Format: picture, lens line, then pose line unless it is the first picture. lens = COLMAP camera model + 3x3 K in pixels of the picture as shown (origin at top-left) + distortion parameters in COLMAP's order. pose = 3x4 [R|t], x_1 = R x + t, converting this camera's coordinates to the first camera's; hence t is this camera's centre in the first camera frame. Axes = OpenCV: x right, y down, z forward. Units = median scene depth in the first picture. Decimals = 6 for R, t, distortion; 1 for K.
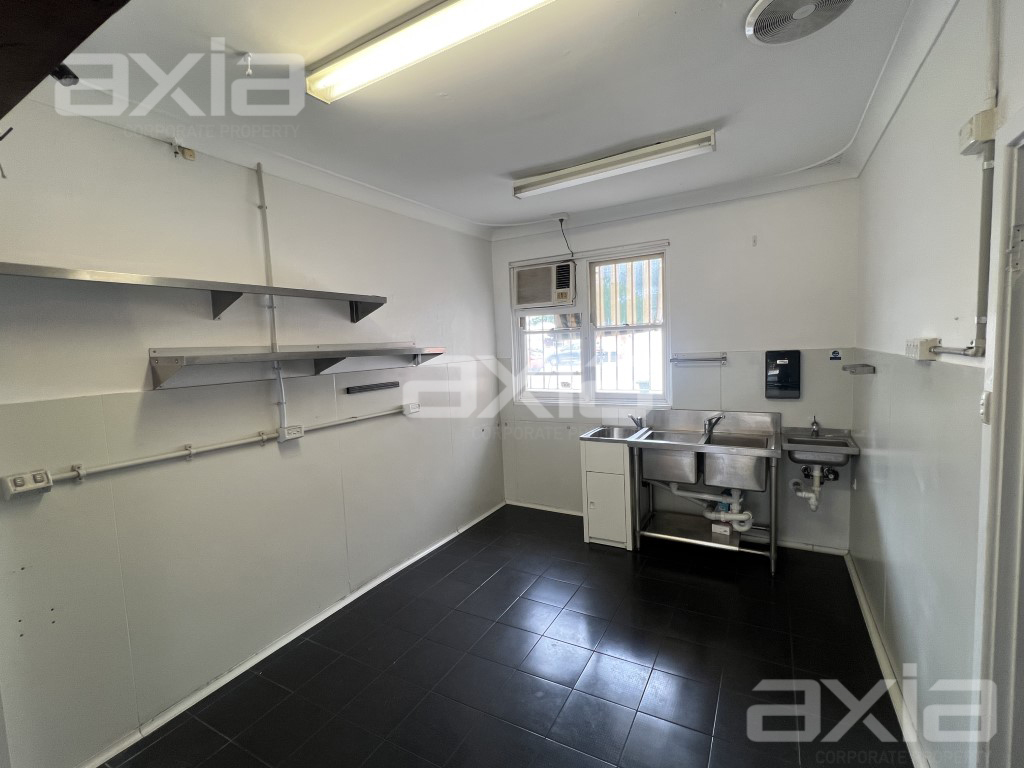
lens RADIAL K [[466.0, 0, 512.0], [0, 466.0, 384.0], [0, 0, 1]] dist [-0.001776, 0.000190]
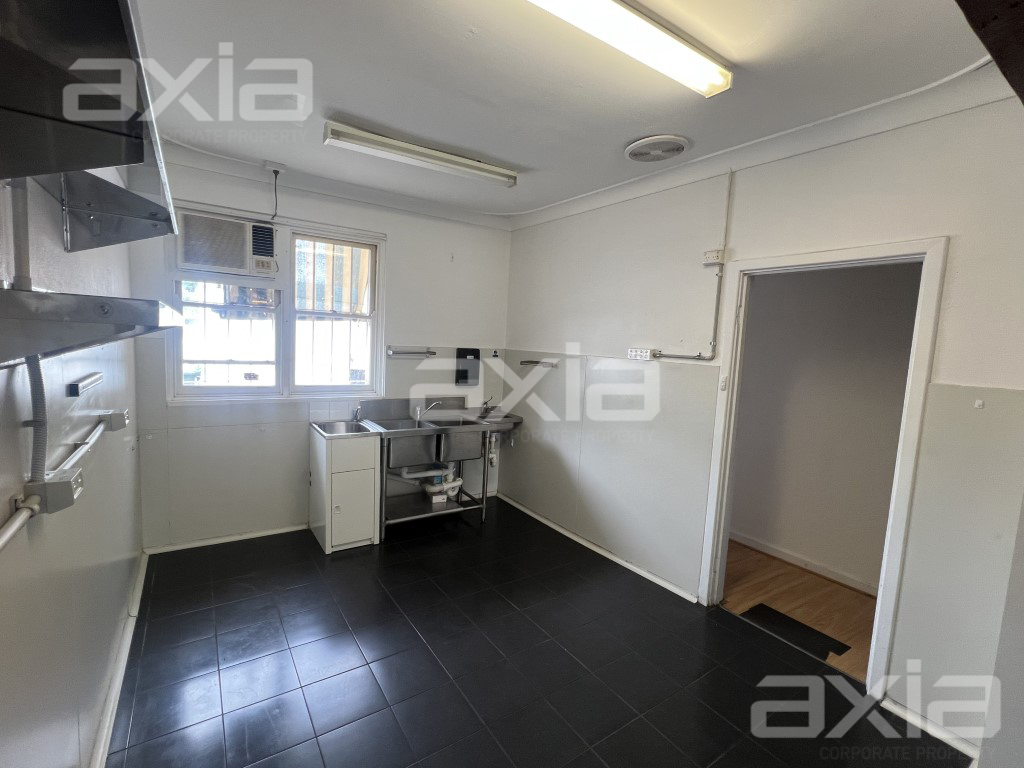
lens RADIAL K [[466.0, 0, 512.0], [0, 466.0, 384.0], [0, 0, 1]] dist [-0.001776, 0.000190]
pose [[0.441451, -0.020039, 0.897062, -0.482261], [0.006648, 0.999796, 0.019063, 0.002430], [-0.897261, -0.002451, 0.441494, 0.301832]]
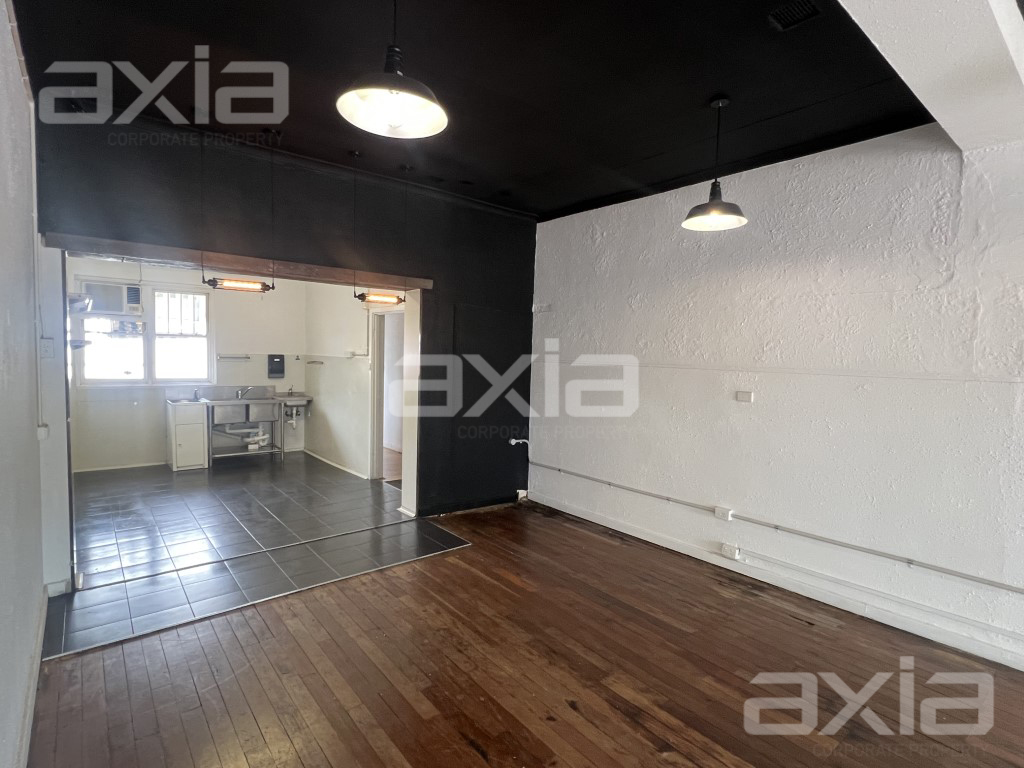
lens RADIAL K [[520.8, 0, 506.4], [0, 520.8, 385.0], [0, 0, 1]] dist [0.001573, -0.000170]
pose [[0.360962, -0.009630, 0.932531, -1.091633], [0.035788, 0.999353, -0.003533, 0.098408], [-0.931894, 0.034649, 0.361073, -0.698355]]
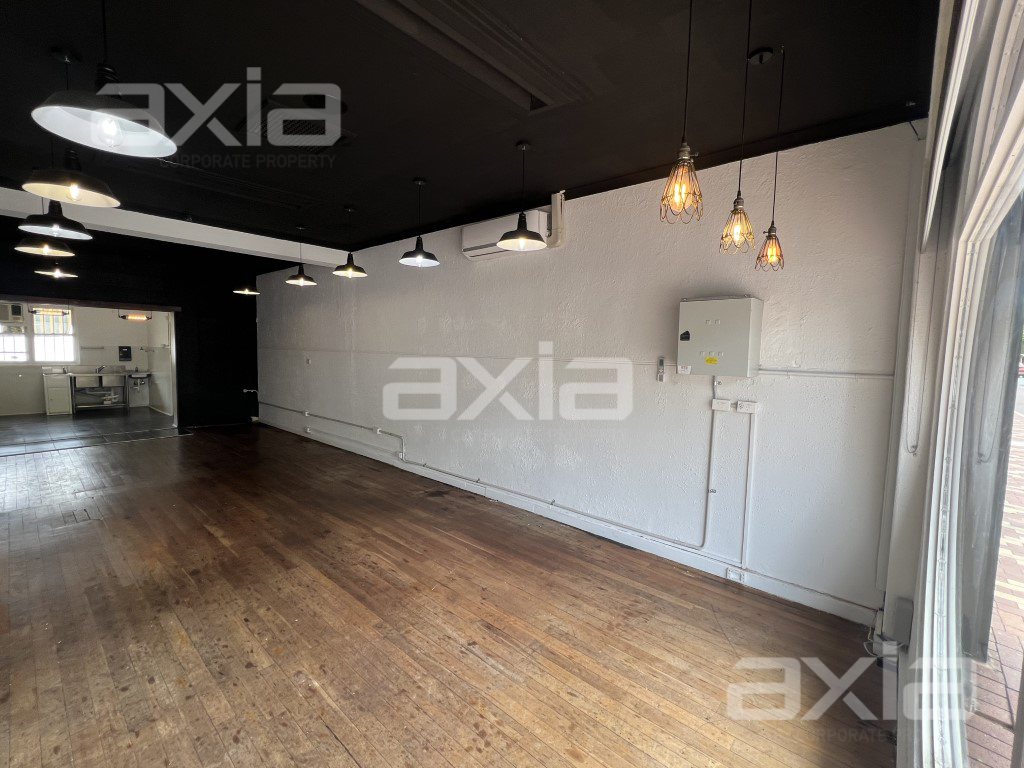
lens RADIAL K [[446.8, 0, 508.3], [0, 446.8, 384.2], [0, 0, 1]] dist [0.002907, 0.000554]
pose [[0.216426, -0.030958, 0.975808, -1.789961], [0.049964, 0.998539, 0.020597, 0.247084], [-0.975020, 0.044298, 0.217656, -2.153084]]
